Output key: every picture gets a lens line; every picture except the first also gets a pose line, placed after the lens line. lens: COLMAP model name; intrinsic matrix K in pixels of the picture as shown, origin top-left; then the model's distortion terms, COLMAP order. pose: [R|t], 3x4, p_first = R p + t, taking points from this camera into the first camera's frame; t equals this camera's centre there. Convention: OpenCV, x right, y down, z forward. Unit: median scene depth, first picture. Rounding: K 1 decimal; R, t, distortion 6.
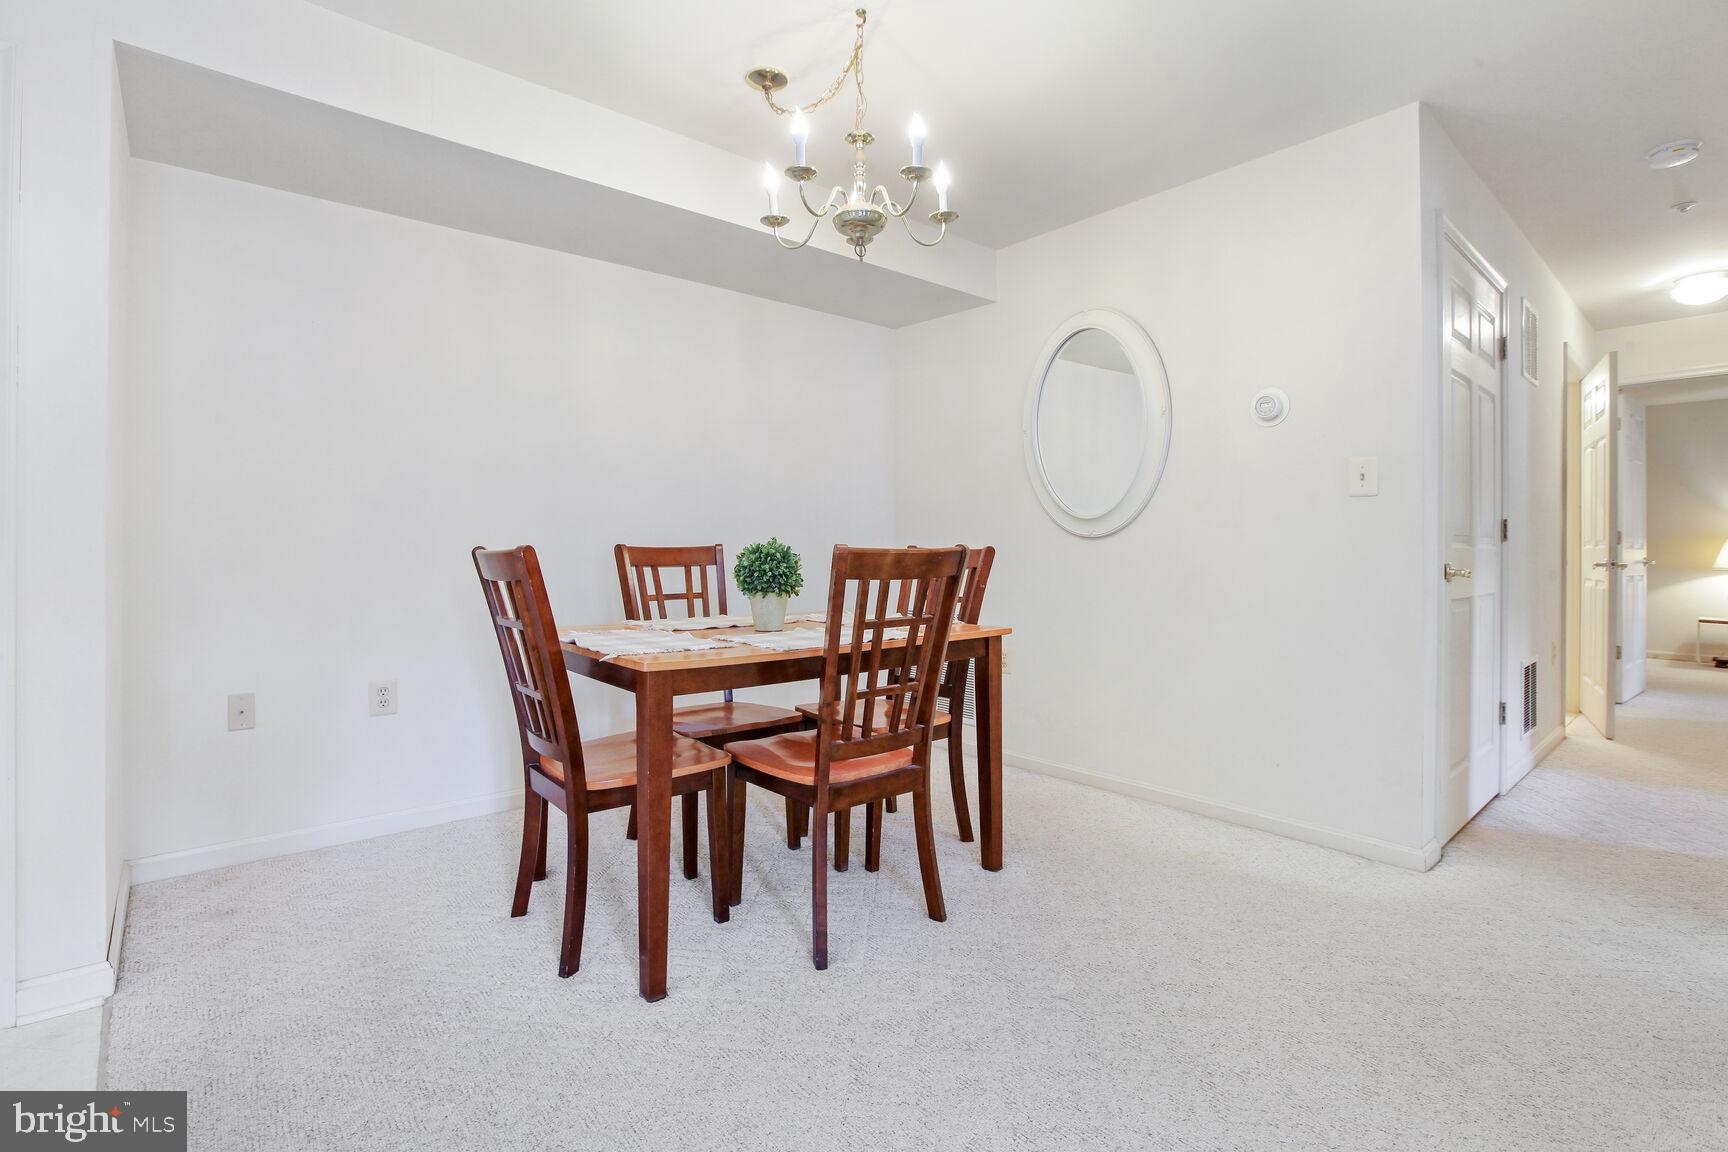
lens RADIAL K [[786.0, 0, 863.8], [0, 786.0, 563.2], [0, 0, 1]] dist [-0.004250, 0.000771]
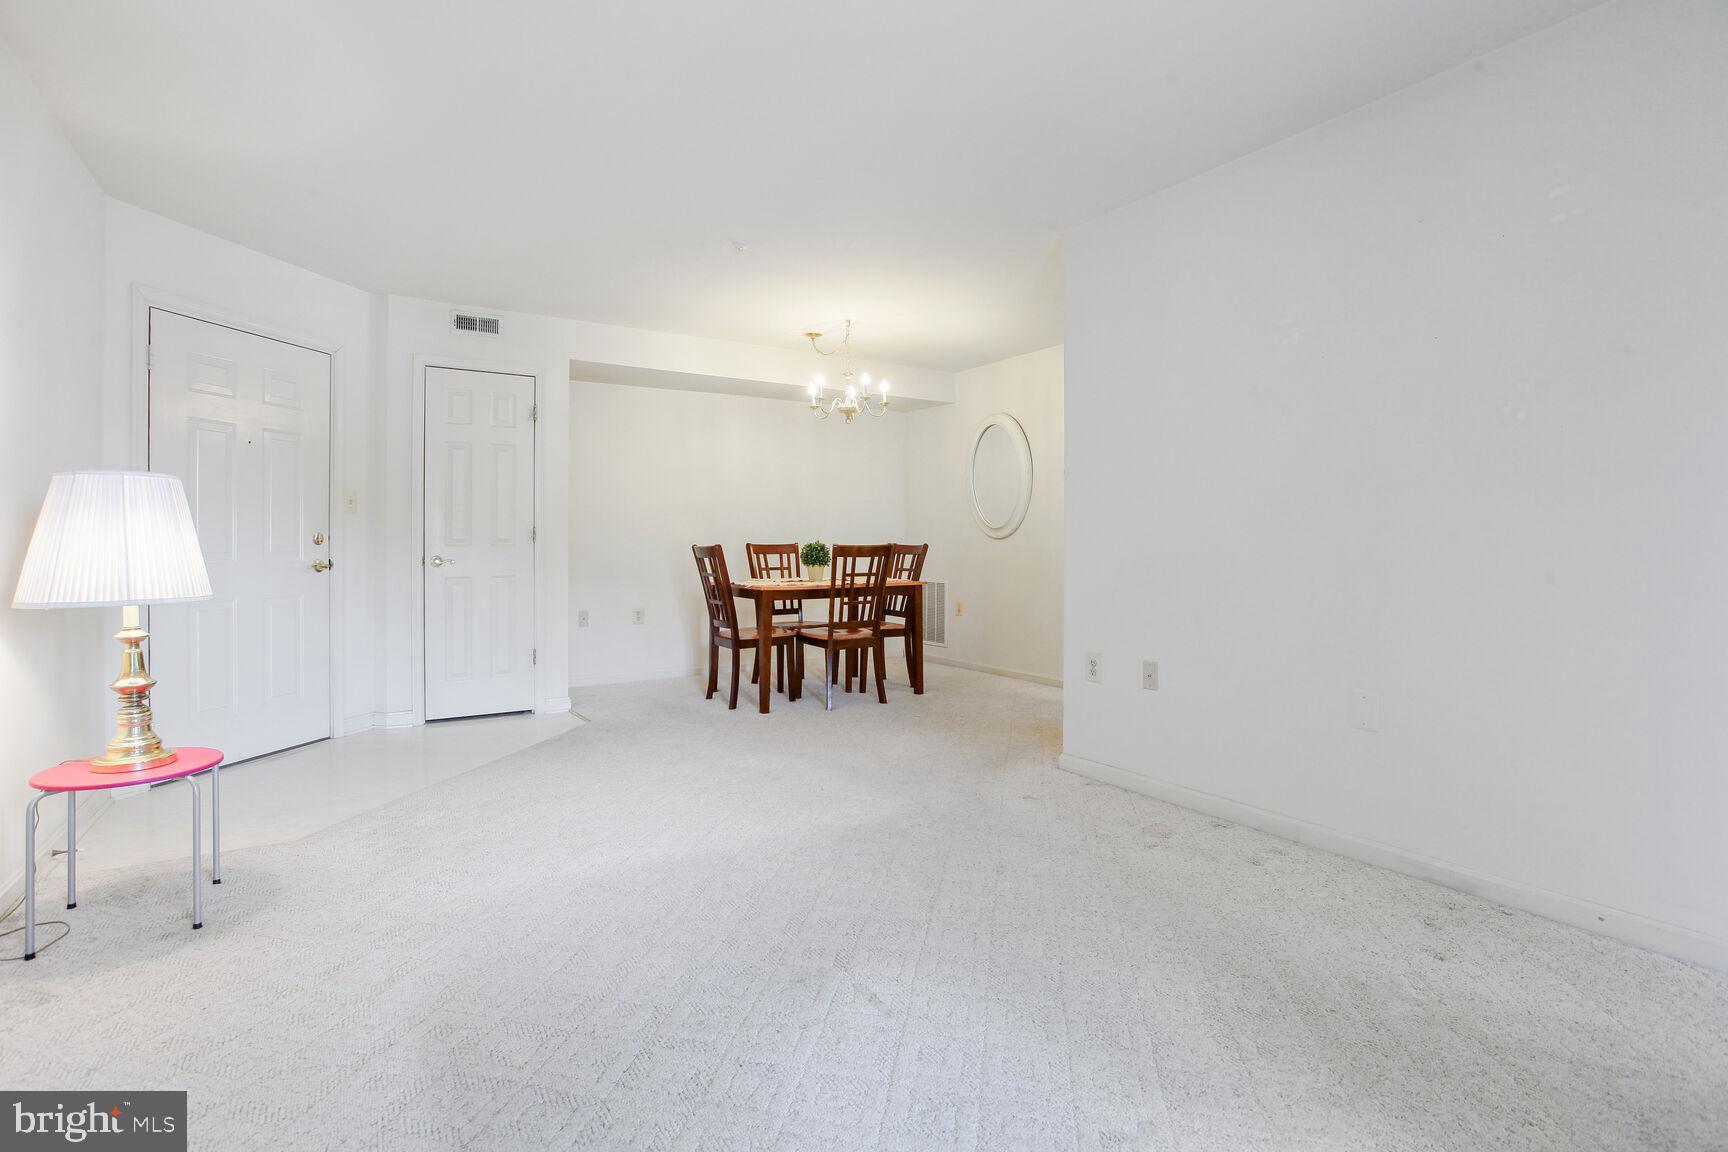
lens RADIAL K [[786.0, 0, 864.8], [0, 786.0, 567.5], [0, 0, 1]] dist [-0.004250, 0.000771]
pose [[0.991214, 0.002164, -0.132249, 0.319300], [-0.000688, 0.999937, 0.011204, 0.020582], [0.132265, -0.011015, 0.991153, -1.210751]]
